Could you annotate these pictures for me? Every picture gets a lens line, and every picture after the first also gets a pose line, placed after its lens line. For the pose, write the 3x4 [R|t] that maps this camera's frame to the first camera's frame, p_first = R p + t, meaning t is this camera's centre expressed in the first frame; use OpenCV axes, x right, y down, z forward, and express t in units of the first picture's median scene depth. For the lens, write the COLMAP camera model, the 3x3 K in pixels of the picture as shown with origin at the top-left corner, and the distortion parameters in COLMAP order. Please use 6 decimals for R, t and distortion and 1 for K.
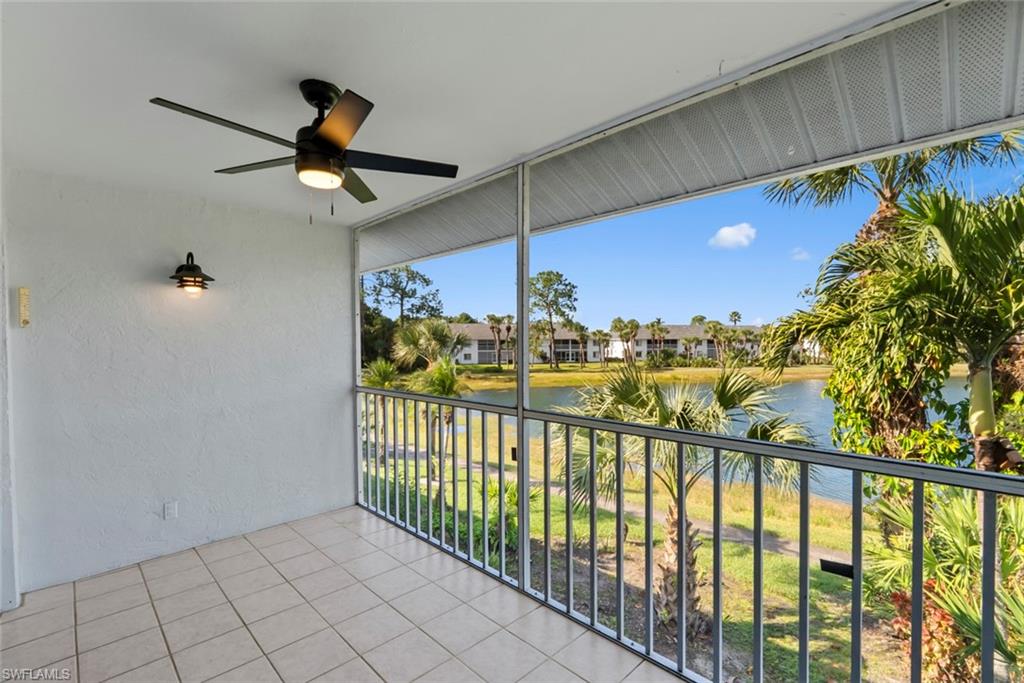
lens RADIAL K [[455.0, 0, 518.3], [0, 455.0, 341.4], [0, 0, 1]] dist [-0.000153, 0.000309]
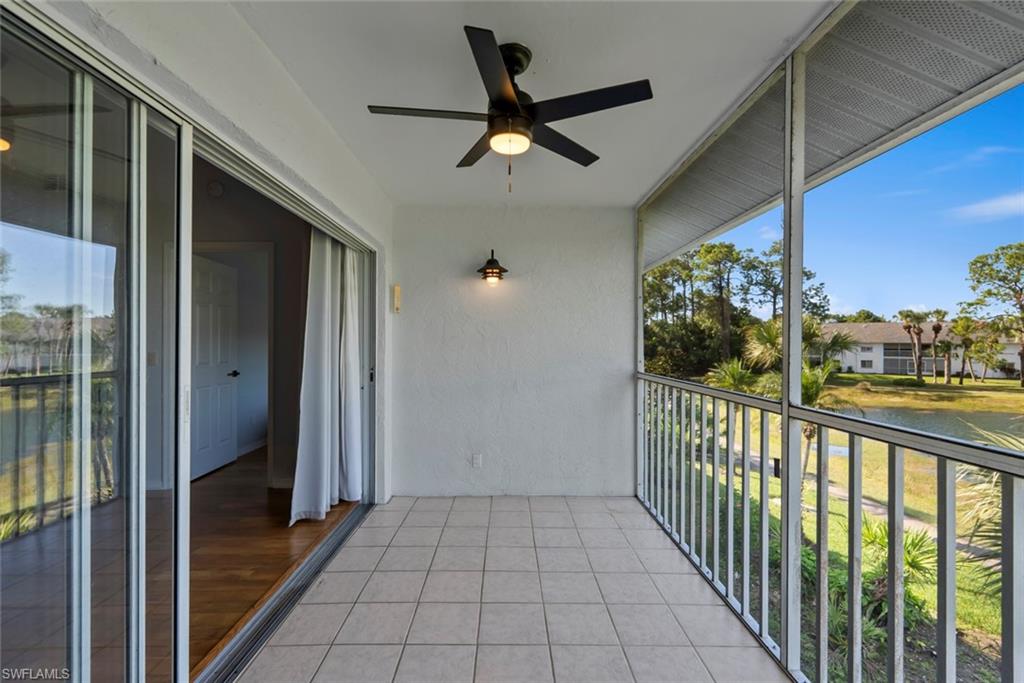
lens RADIAL K [[455.0, 0, 519.3], [0, 455.0, 335.8], [0, 0, 1]] dist [-0.000153, 0.000309]
pose [[0.722203, -0.002358, -0.691677, 0.125912], [-0.009225, 0.999872, -0.013041, 0.036680], [0.691619, 0.015799, 0.722090, 0.138604]]
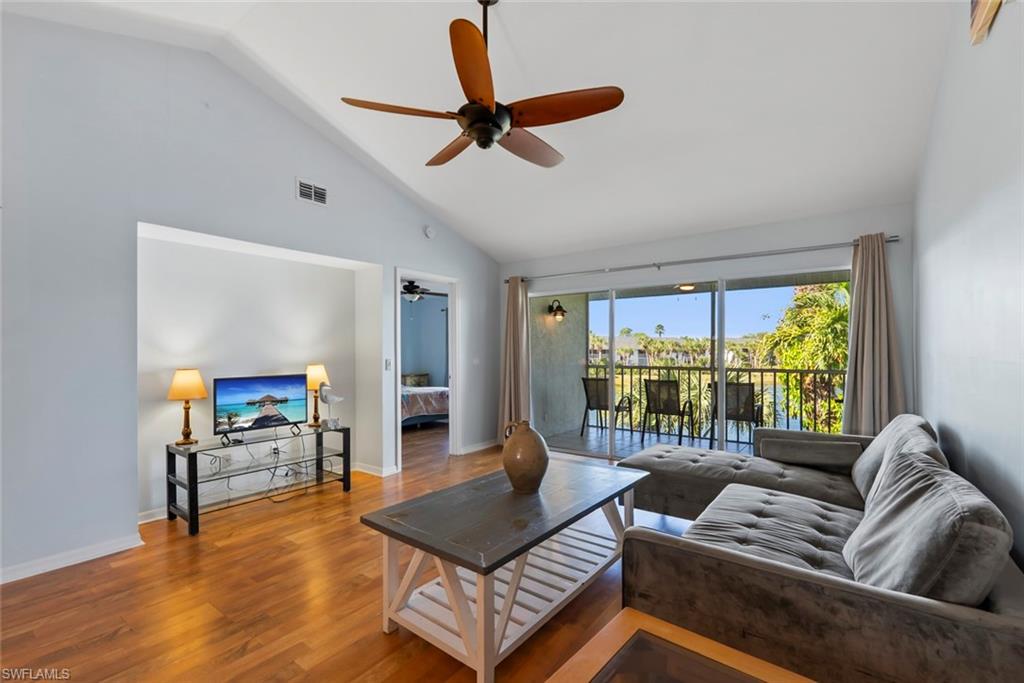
lens RADIAL K [[455.0, 0, 515.7], [0, 455.0, 351.7], [0, 0, 1]] dist [-0.000153, 0.000309]
pose [[0.988052, 0.008181, 0.153903, -0.968850], [-0.008336, 0.999965, 0.000364, 0.044340], [-0.153894, -0.001643, 0.988086, -0.884778]]
